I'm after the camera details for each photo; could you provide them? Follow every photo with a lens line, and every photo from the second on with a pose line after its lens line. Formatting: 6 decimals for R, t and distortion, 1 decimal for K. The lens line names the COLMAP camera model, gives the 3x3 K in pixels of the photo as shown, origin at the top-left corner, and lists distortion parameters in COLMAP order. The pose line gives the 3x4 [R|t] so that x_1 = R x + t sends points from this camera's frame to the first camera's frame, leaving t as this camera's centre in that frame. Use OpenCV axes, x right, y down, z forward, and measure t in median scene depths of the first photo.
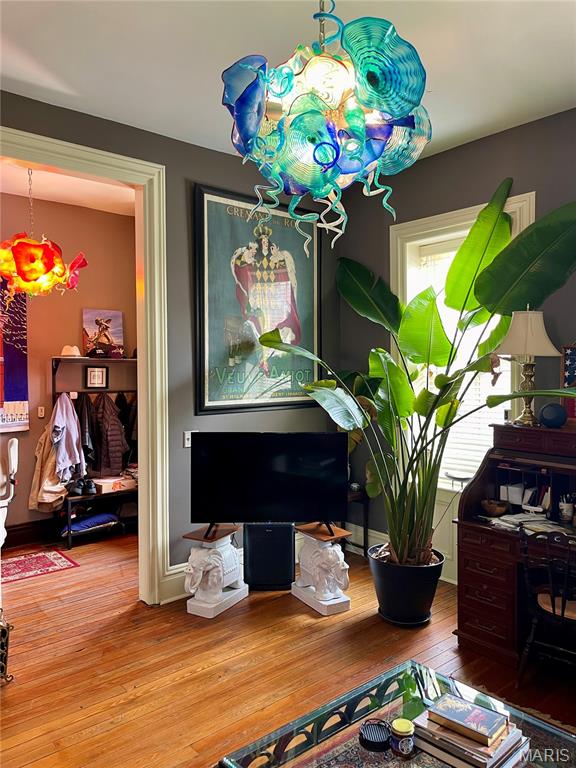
lens RADIAL K [[595.9, 0, 277.1], [0, 595.9, 383.3], [0, 0, 1]] dist [0.080848, -0.115719]
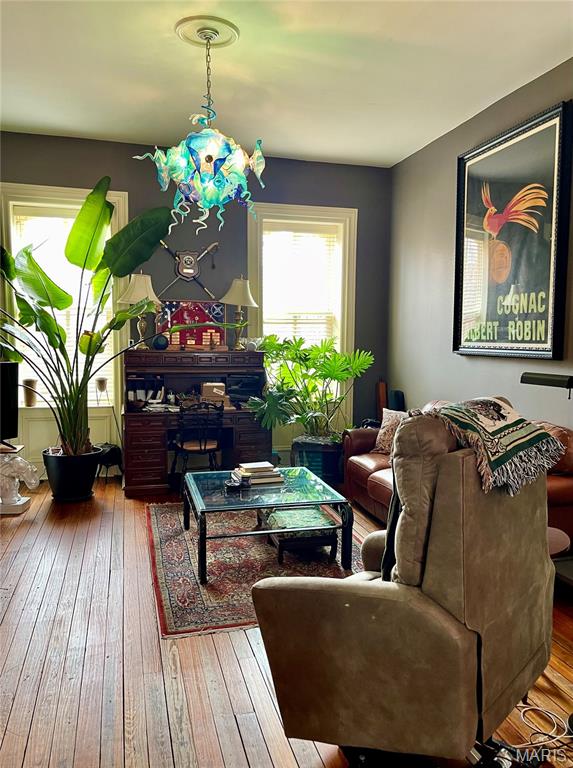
lens RADIAL K [[595.9, 0, 275.6], [0, 595.9, 383.3], [0, 0, 1]] dist [0.080848, -0.115719]
pose [[0.447105, -0.080070, 0.890890, -0.831011], [0.007261, 0.996278, 0.085898, 0.026290], [-0.894452, -0.031936, 0.446022, 0.008080]]
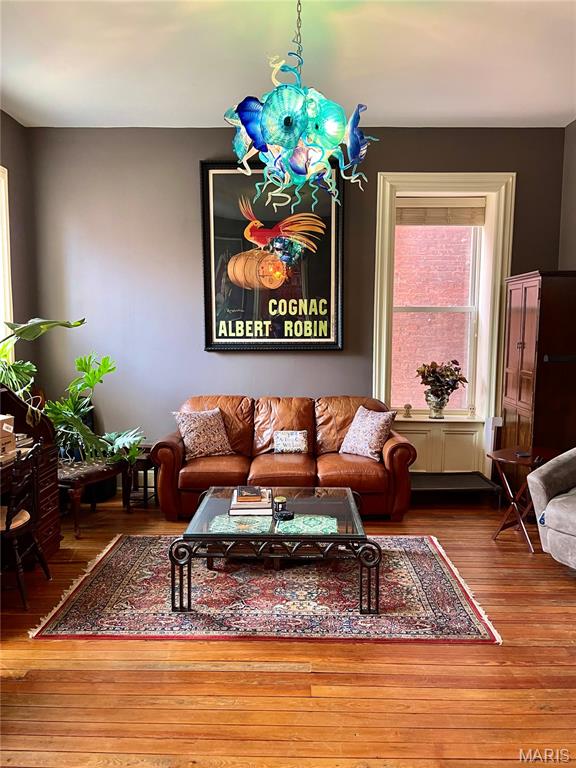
lens RADIAL K [[595.9, 0, 277.1], [0, 595.9, 383.3], [0, 0, 1]] dist [0.080848, -0.115719]
pose [[-0.745953, -0.065862, 0.662734, -0.499405], [0.001785, 0.994897, 0.100881, 0.014057], [-0.665996, 0.076435, -0.742029, 1.219749]]
